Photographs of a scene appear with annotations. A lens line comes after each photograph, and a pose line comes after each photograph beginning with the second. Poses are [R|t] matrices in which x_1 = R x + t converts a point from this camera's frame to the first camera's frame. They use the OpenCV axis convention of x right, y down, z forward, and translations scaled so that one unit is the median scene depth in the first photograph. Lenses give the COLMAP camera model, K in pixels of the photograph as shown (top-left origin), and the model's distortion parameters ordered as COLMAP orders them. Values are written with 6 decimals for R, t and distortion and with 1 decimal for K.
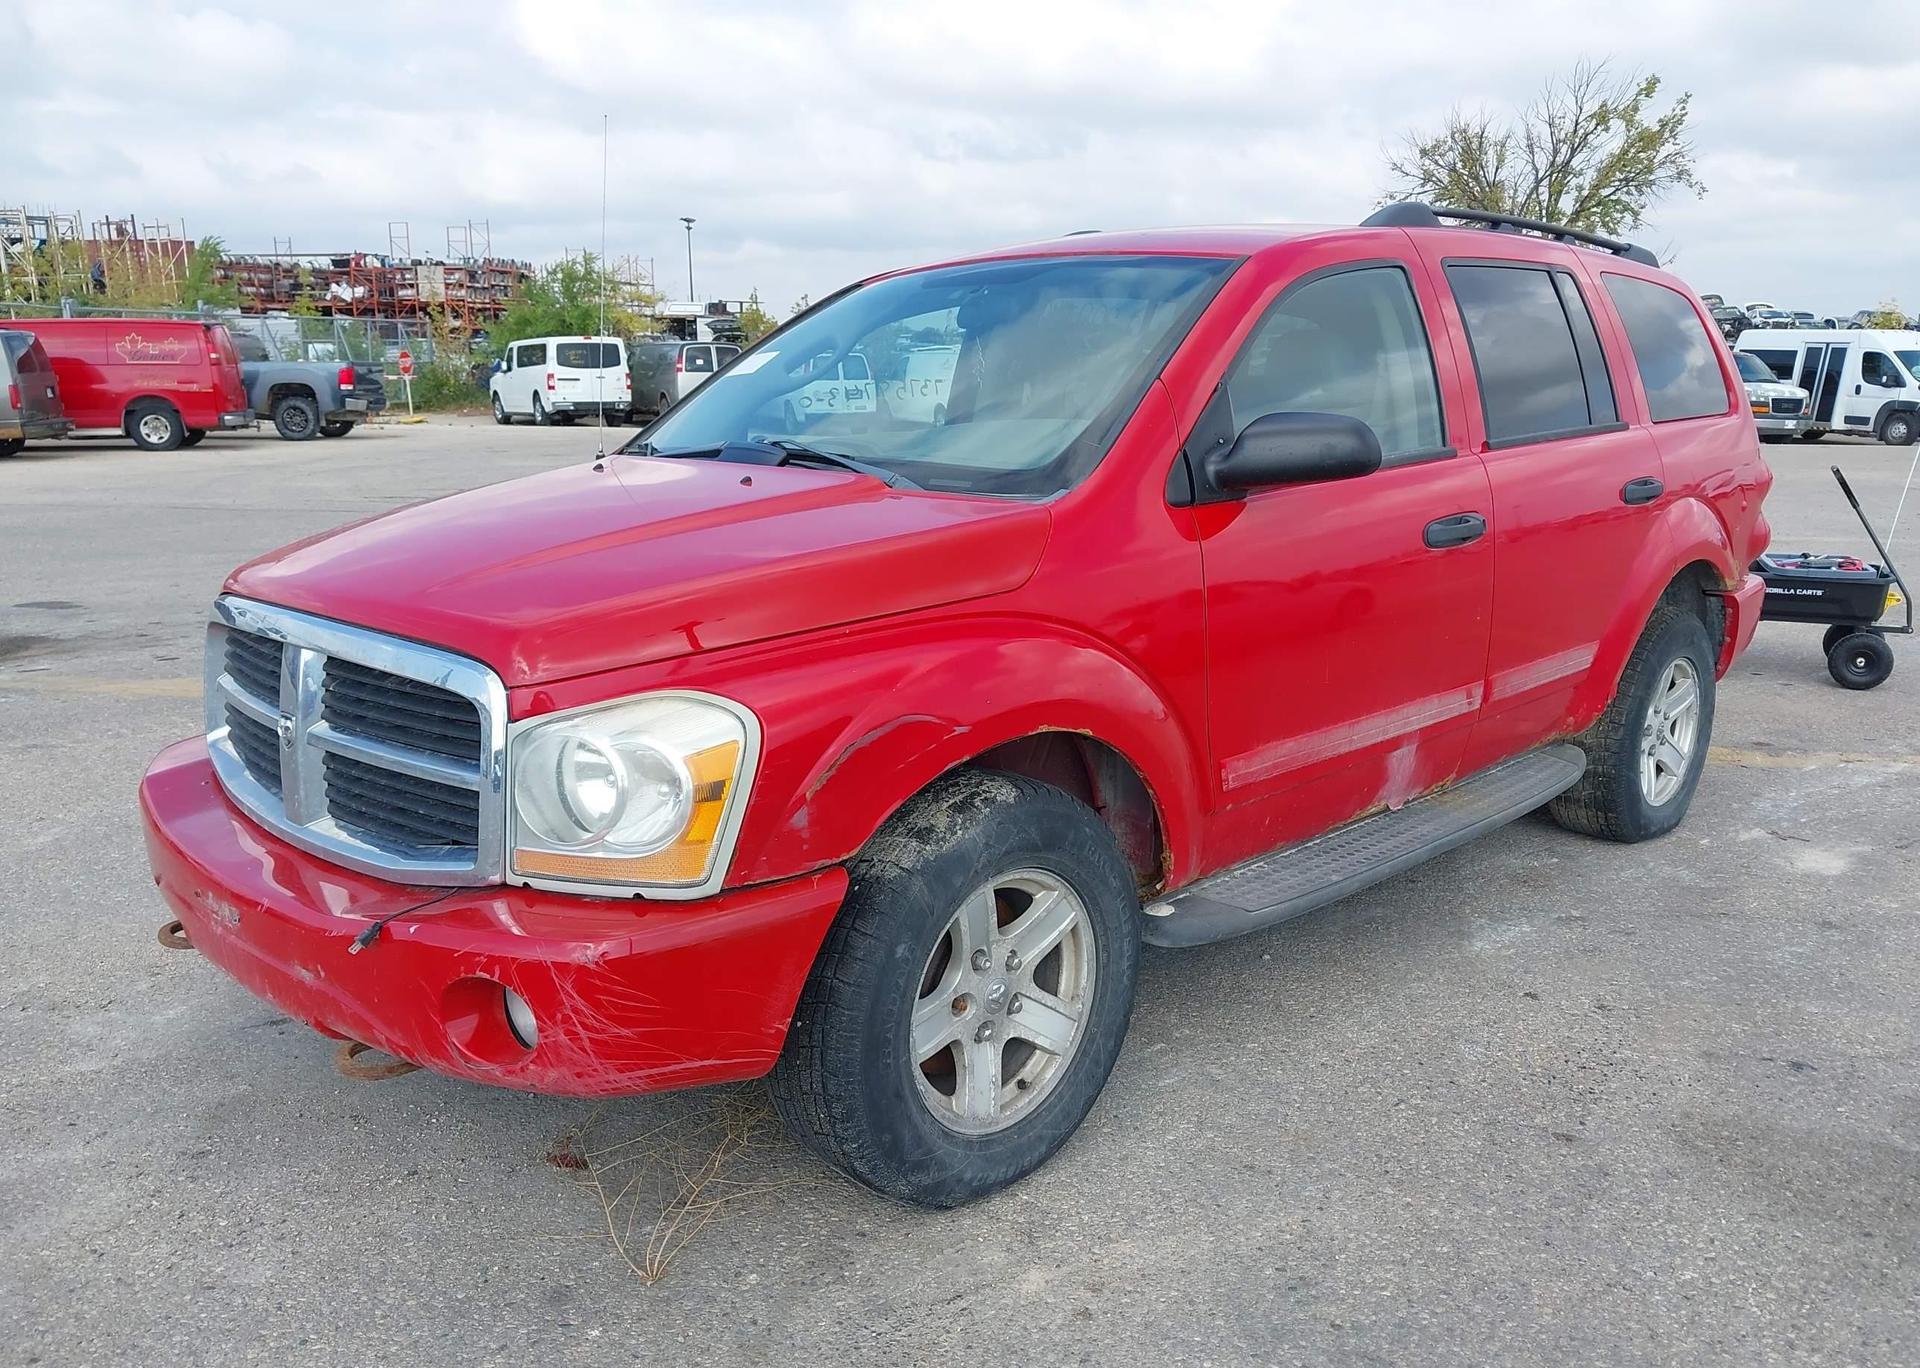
lens RADIAL K [[1518.0, 0, 980.1], [0, 1518.0, 641.8], [0, 0, 1]] dist [0.047295, -0.090591]
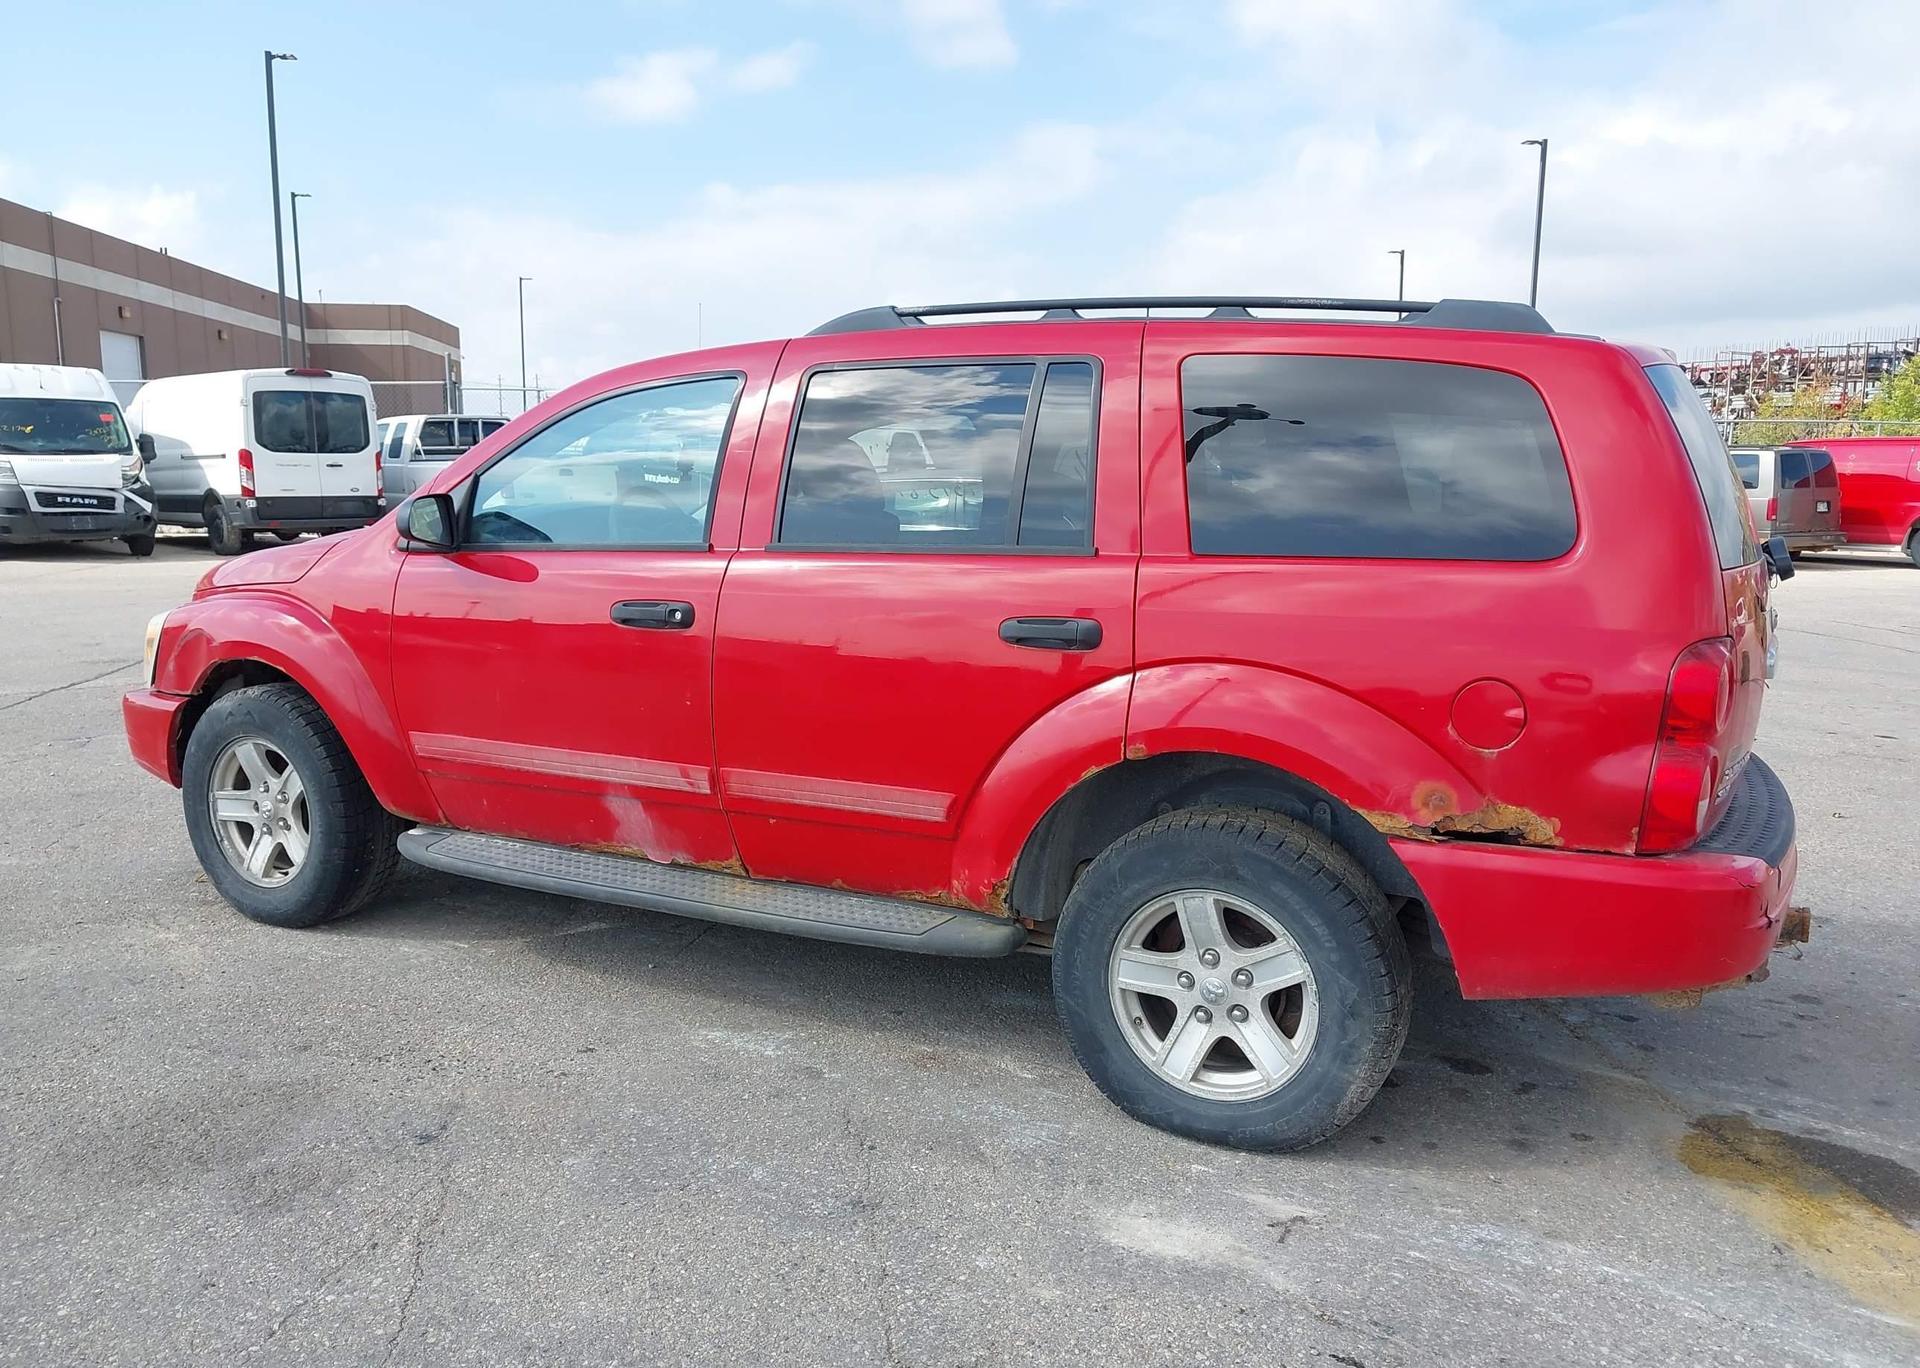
lens RADIAL K [[1518.0, 0, 949.4], [0, 1518.0, 683.7], [0, 0, 1]] dist [0.047295, -0.090591]
pose [[0.289763, 0.138043, -0.947091, 1.653616], [-0.186099, 0.978784, 0.085726, -0.183049], [0.938831, 0.151413, 0.309305, 1.021475]]
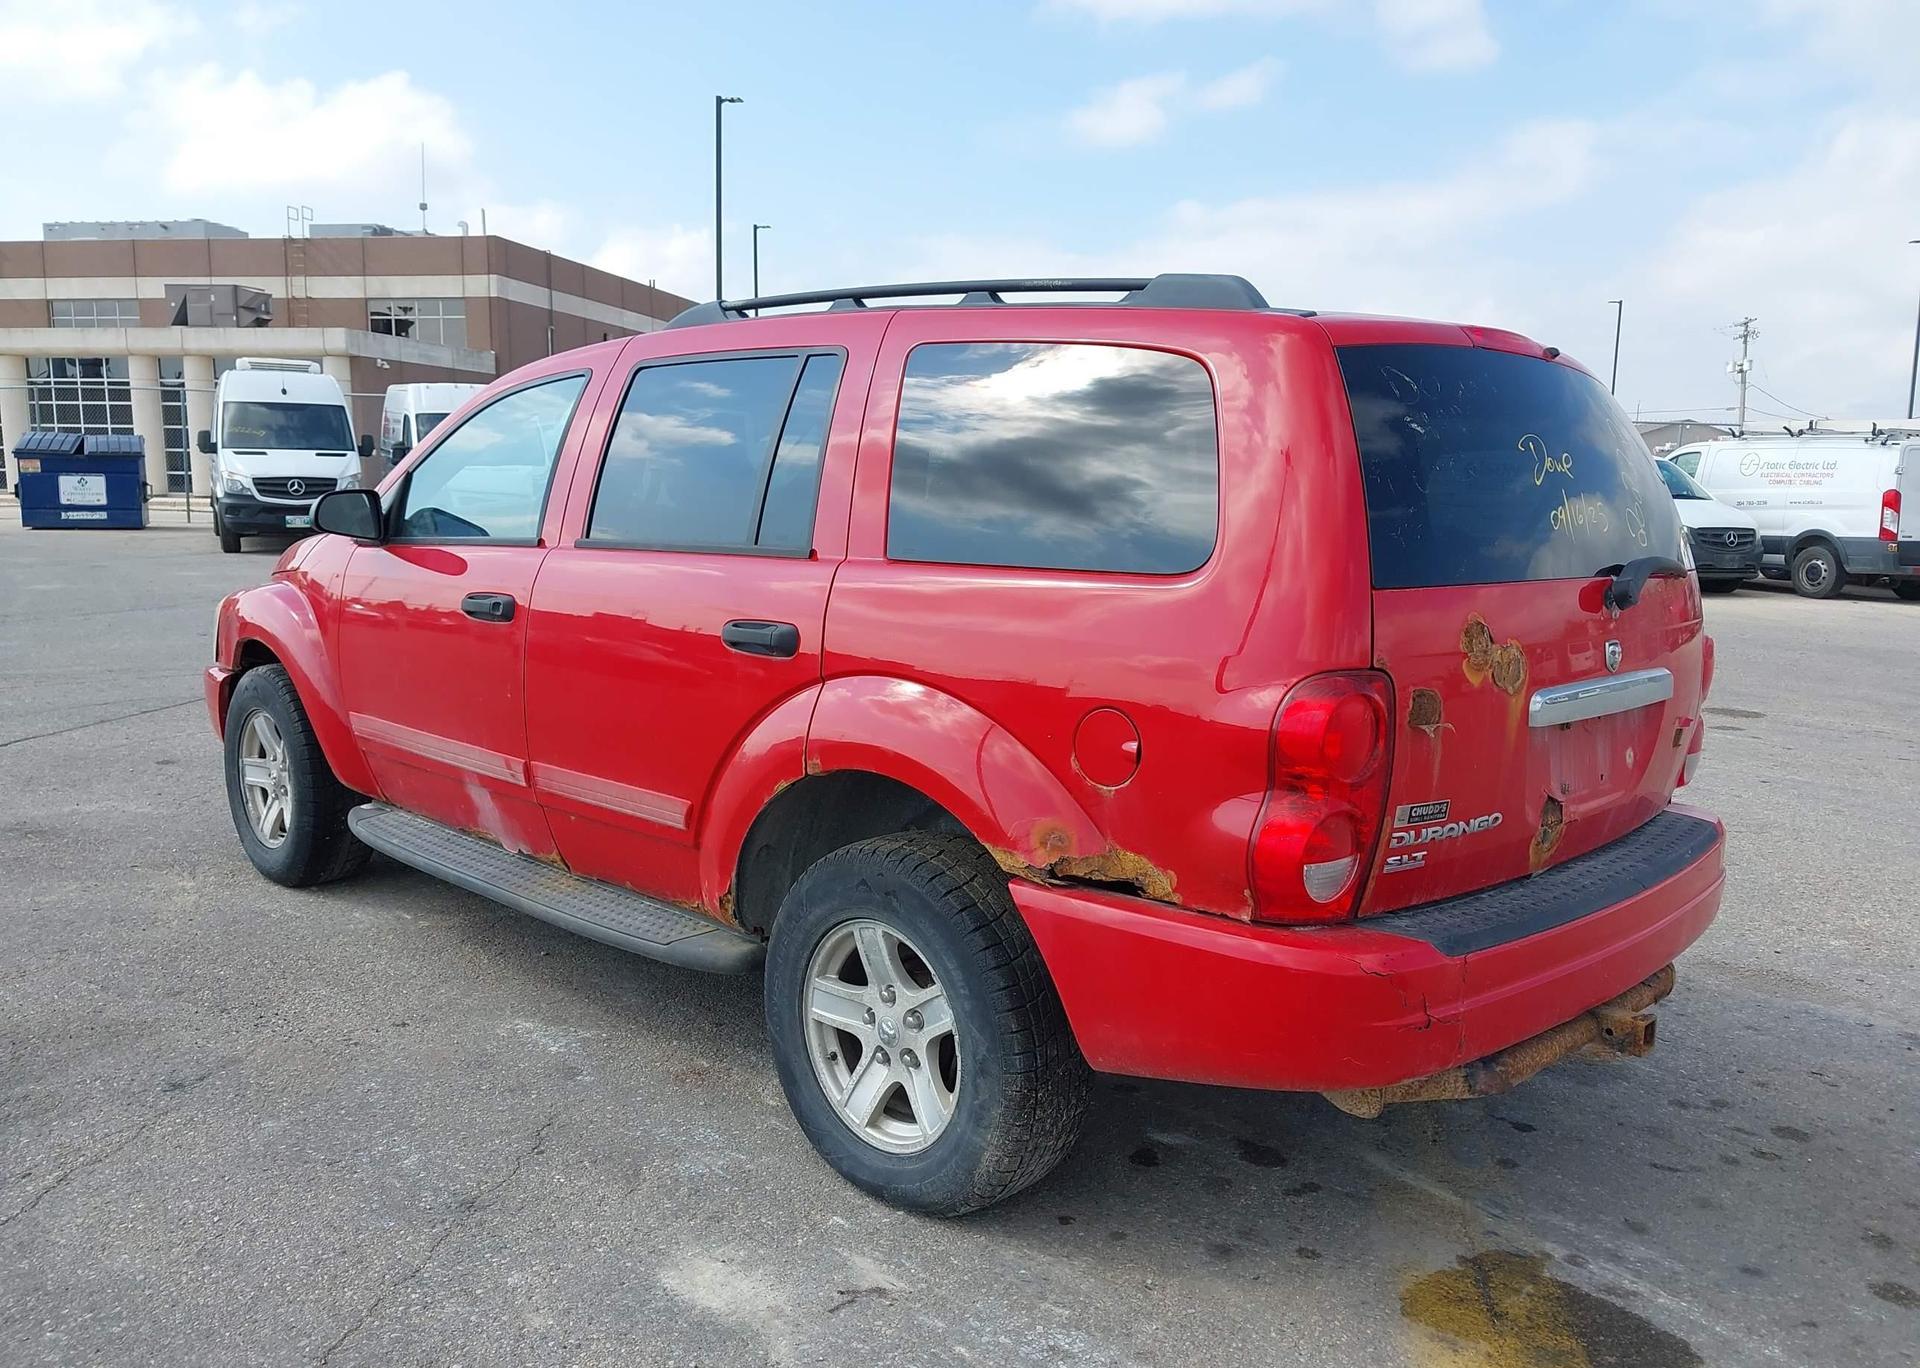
lens RADIAL K [[1518.0, 0, 946.8], [0, 1518.0, 682.4], [0, 0, 1]] dist [0.047295, -0.090591]
pose [[-0.004139, 0.134682, -0.990880, 1.669822], [-0.201088, 0.970536, 0.132756, -0.274532], [0.979564, 0.199804, 0.023066, 1.540991]]
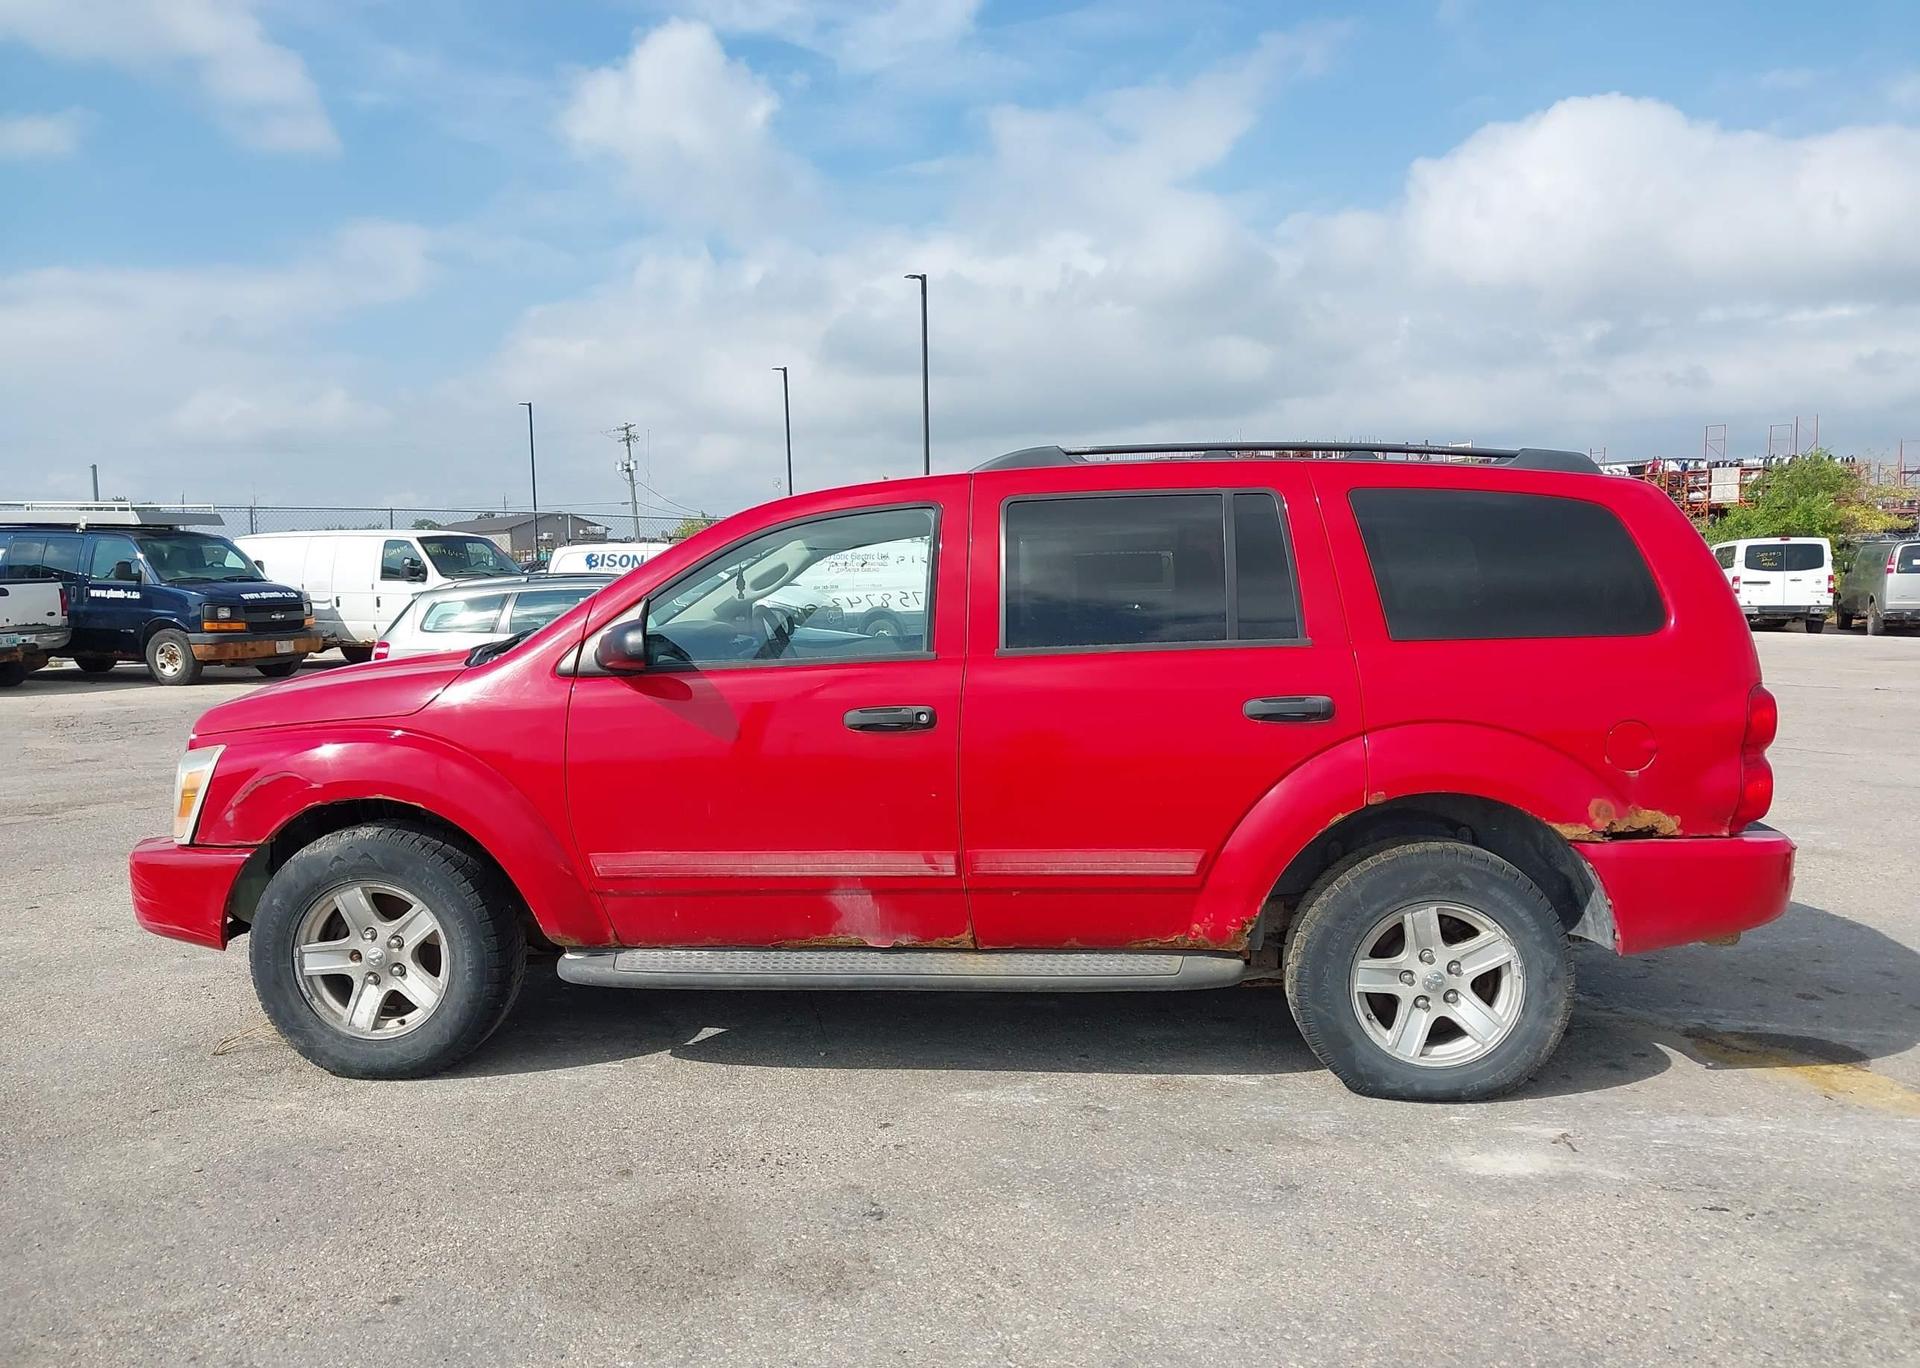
lens RADIAL K [[1518.0, 0, 954.5], [0, 1518.0, 678.7], [0, 0, 1]] dist [0.047295, -0.090591]
pose [[0.655862, 0.046463, -0.753450, 1.457186], [-0.126671, 0.990725, -0.049170, -0.058937], [0.744177, 0.127689, 0.655664, 0.292119]]
